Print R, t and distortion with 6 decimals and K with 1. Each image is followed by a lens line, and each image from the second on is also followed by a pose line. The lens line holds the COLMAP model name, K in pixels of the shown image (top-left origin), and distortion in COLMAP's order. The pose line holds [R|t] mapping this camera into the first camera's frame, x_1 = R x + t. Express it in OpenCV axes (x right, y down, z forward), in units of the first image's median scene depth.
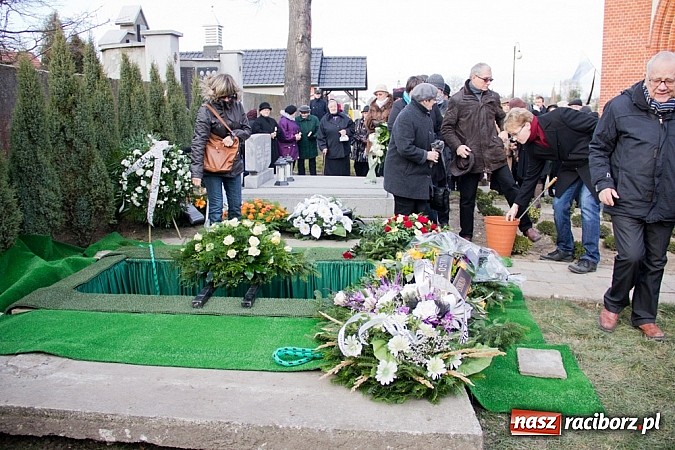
lens RADIAL K [[567.9, 0, 340.1], [0, 567.9, 211.5], [0, 0, 1]] dist [-0.164396, 0.138337]
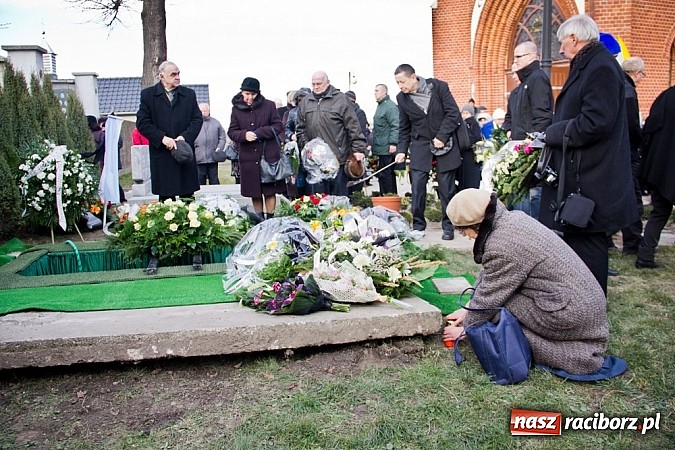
lens RADIAL K [[567.9, 0, 340.1], [0, 567.9, 211.5], [0, 0, 1]] dist [-0.164396, 0.138337]
pose [[0.956365, -0.064002, 0.285077, -0.130079], [0.080121, 0.995758, -0.045232, 0.080623], [-0.280973, 0.066099, 0.957437, -0.086716]]
